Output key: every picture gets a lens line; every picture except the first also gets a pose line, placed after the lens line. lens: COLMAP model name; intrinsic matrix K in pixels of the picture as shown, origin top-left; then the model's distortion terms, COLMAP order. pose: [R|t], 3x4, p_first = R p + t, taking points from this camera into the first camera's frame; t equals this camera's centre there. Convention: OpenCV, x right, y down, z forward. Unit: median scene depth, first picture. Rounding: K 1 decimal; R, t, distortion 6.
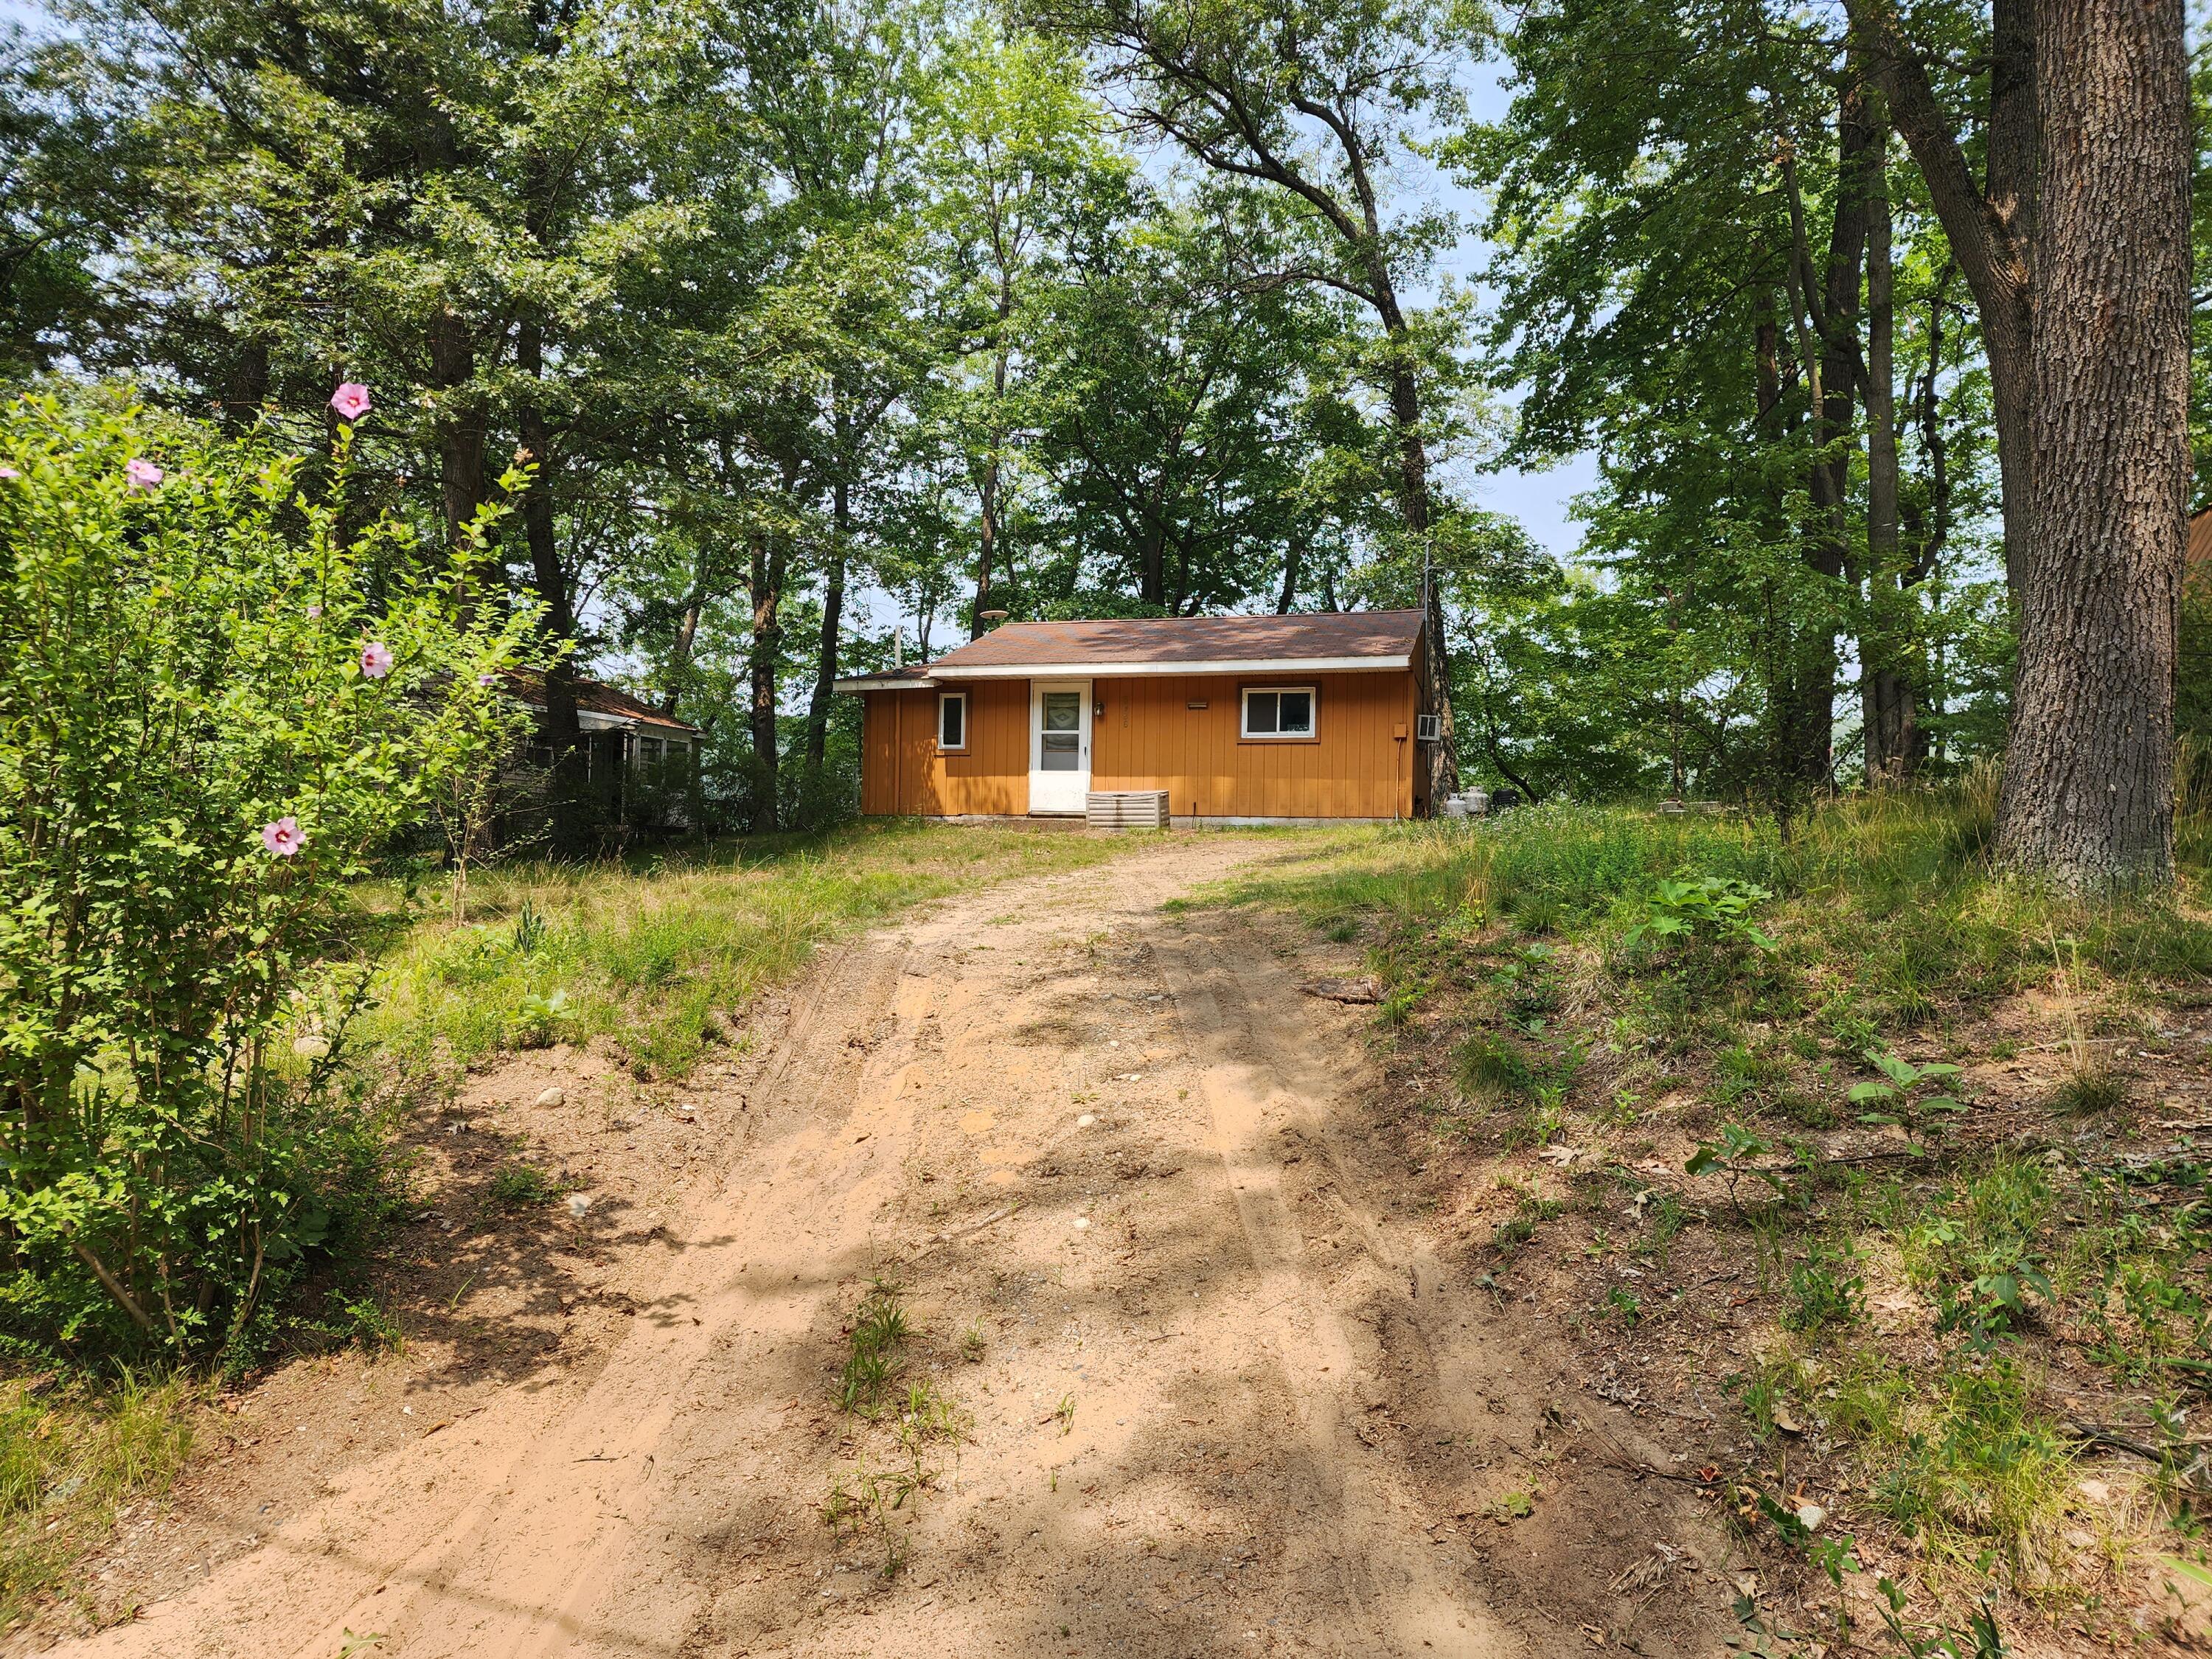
lens RADIAL K [[1522.1, 0, 1110.1], [0, 1522.1, 860.6], [0, 0, 1]] dist [0.074566, -0.002128]
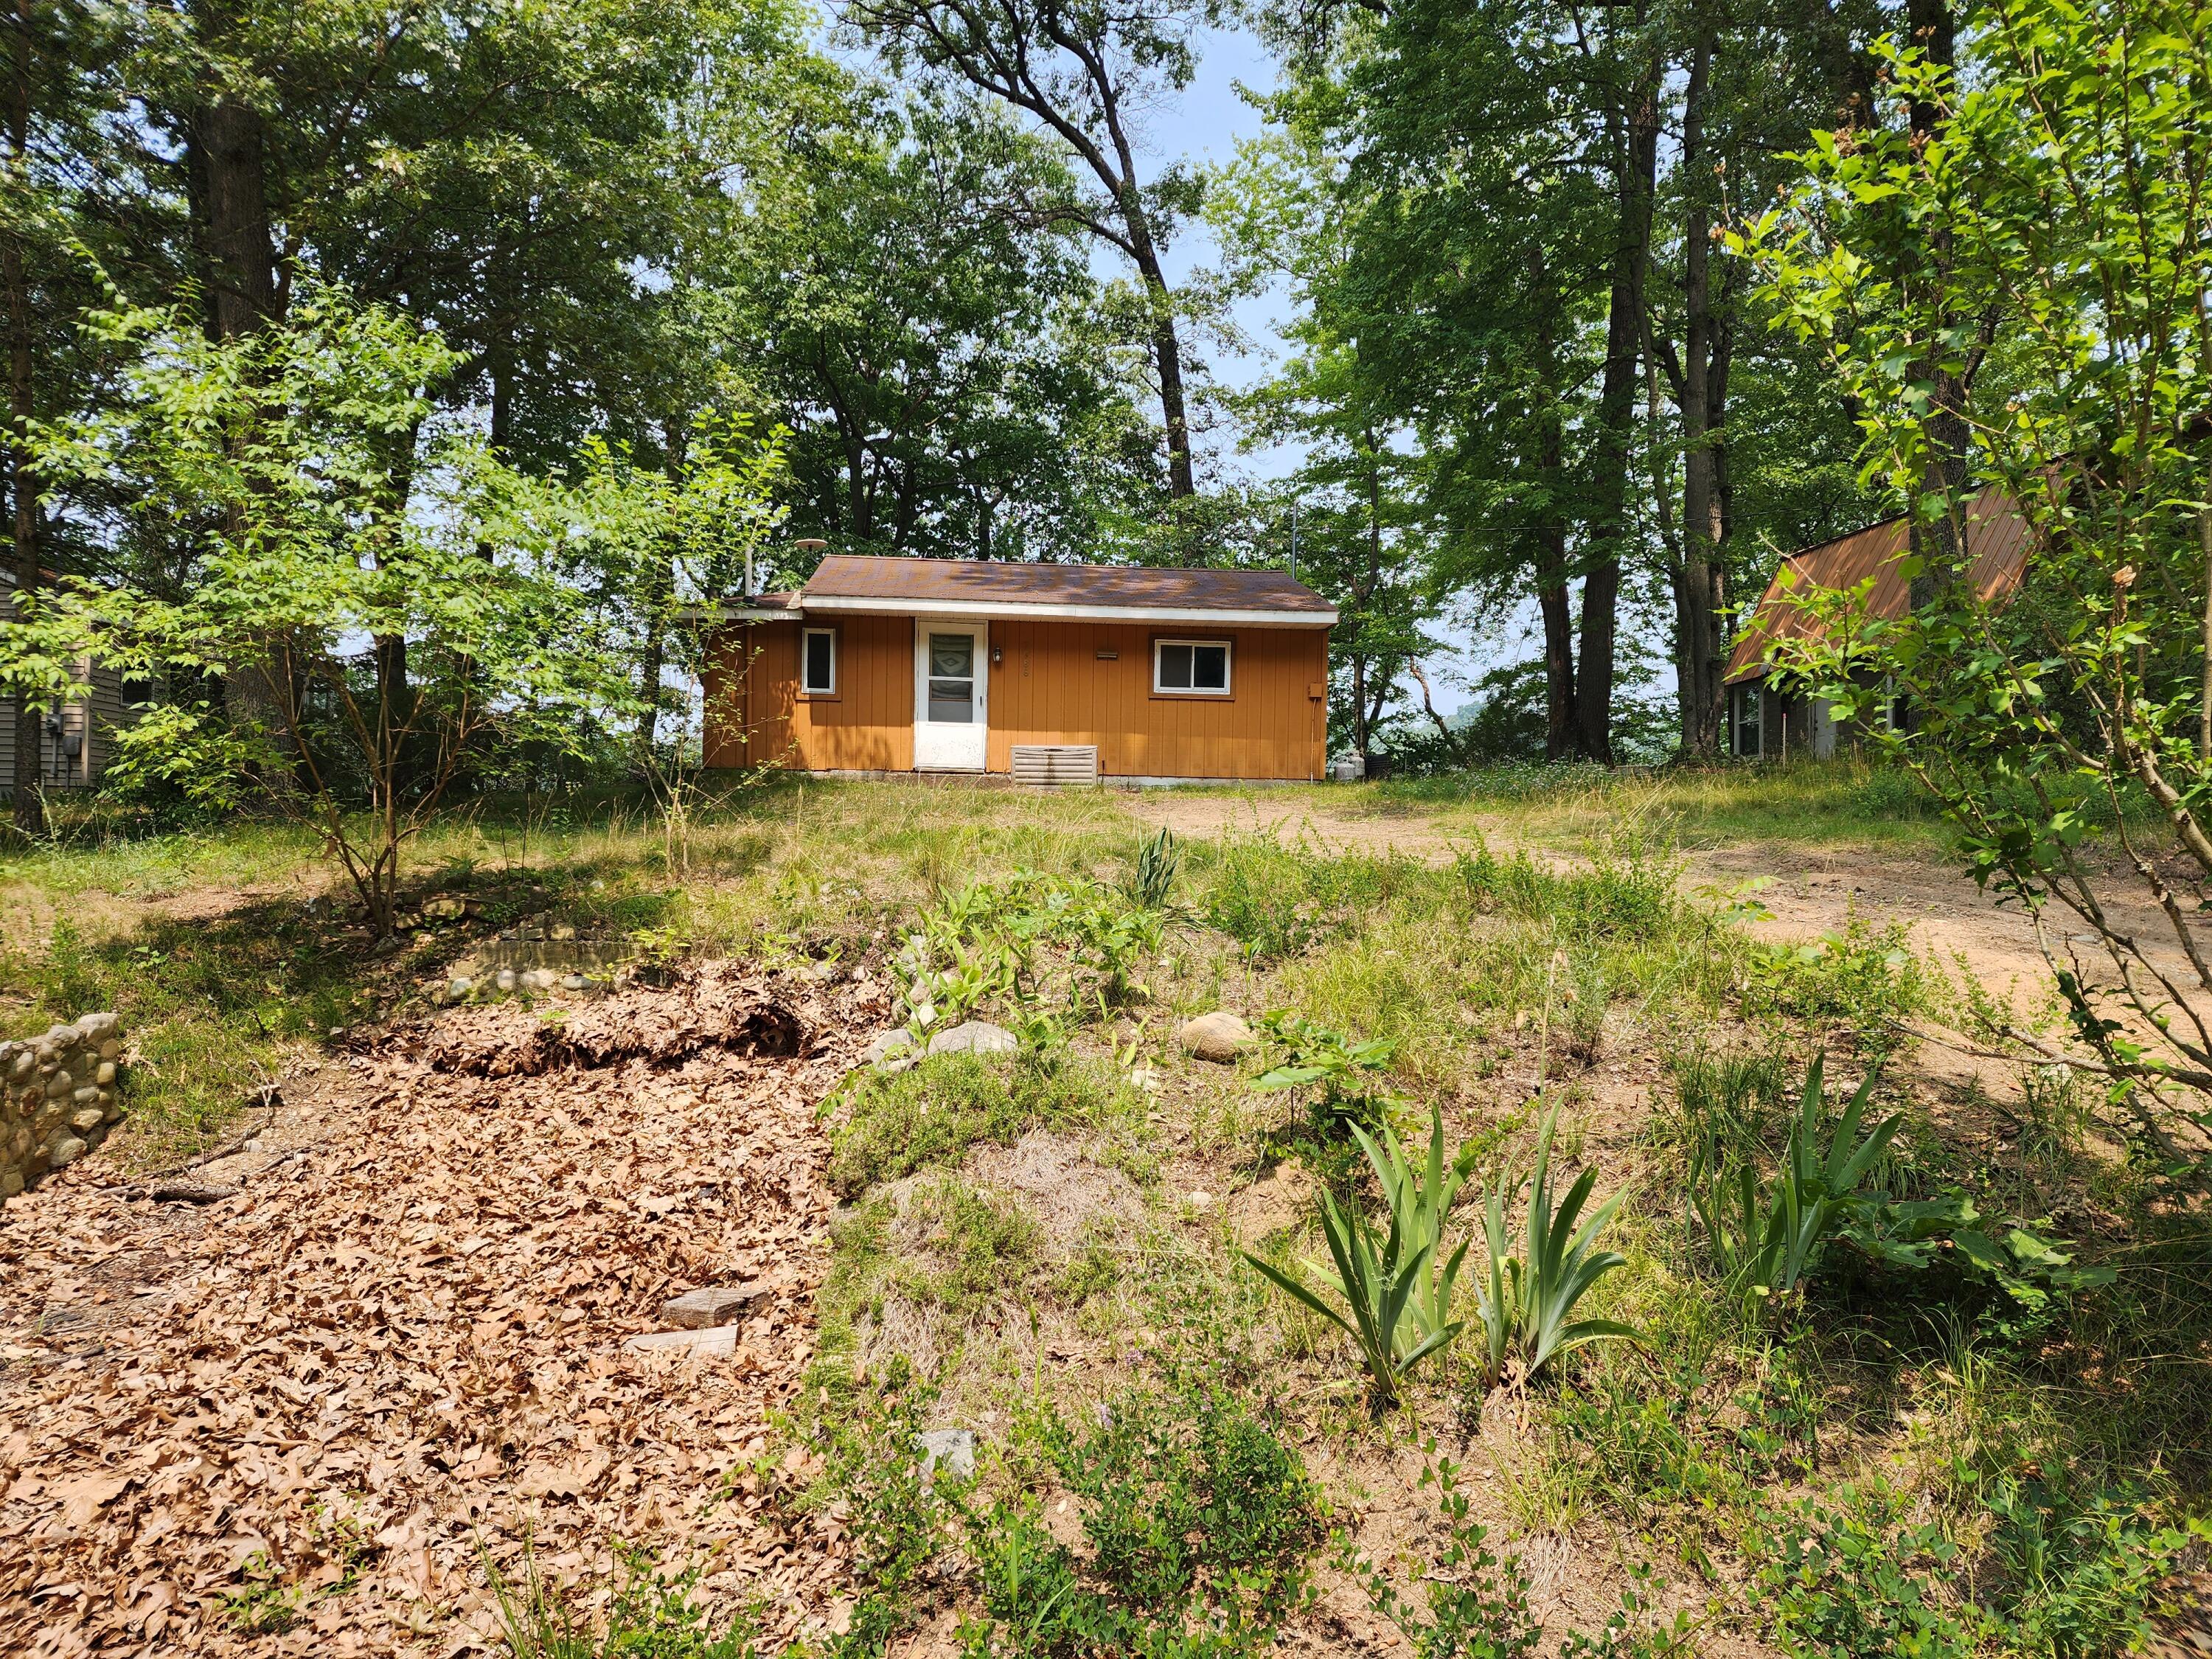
lens RADIAL K [[1522.1, 0, 1110.1], [0, 1522.1, 860.6], [0, 0, 1]] dist [0.074566, -0.002128]
pose [[0.931556, -0.000647, 0.363598, -0.268404], [-0.002547, 0.999962, 0.008305, 0.013901], [-0.363589, -0.008662, 0.931519, 0.137010]]
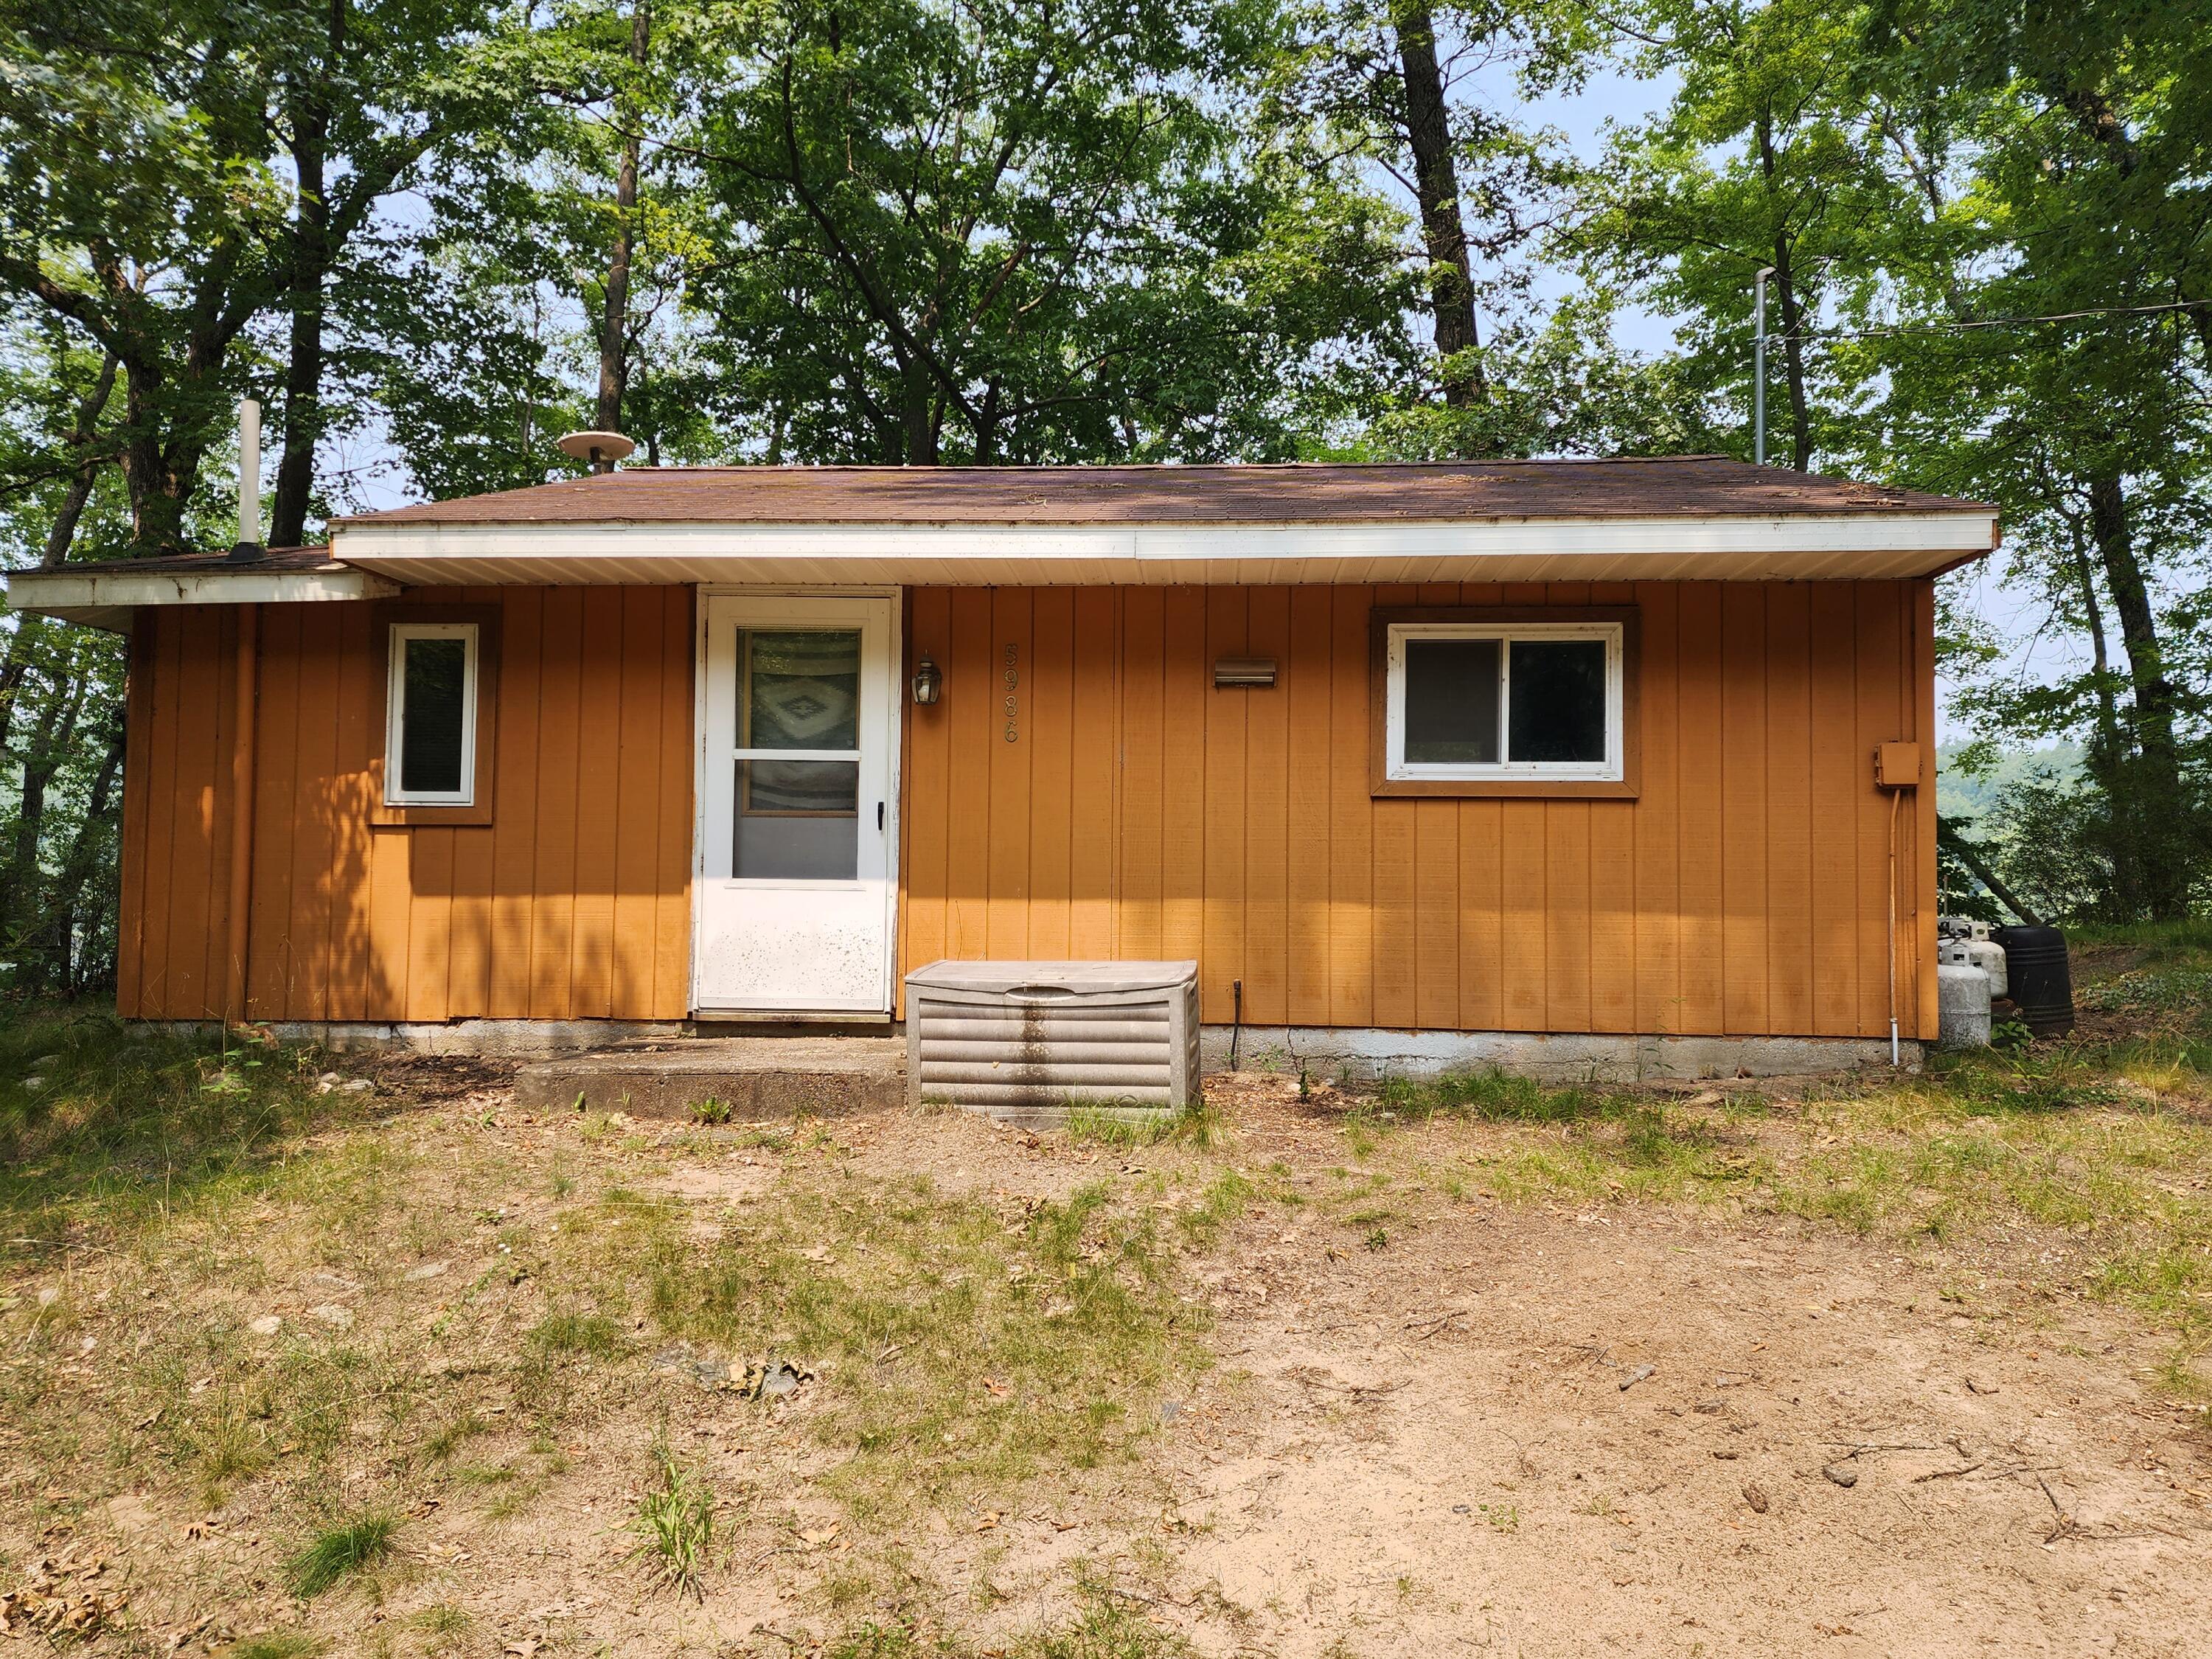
lens RADIAL K [[1522.1, 0, 1110.1], [0, 1522.1, 860.6], [0, 0, 1]] dist [0.074566, -0.002128]
pose [[0.980302, -0.002036, 0.197493, -0.031459], [0.005370, 0.999852, -0.016345, -0.057154], [-0.197431, 0.017083, 0.980168, 0.678863]]
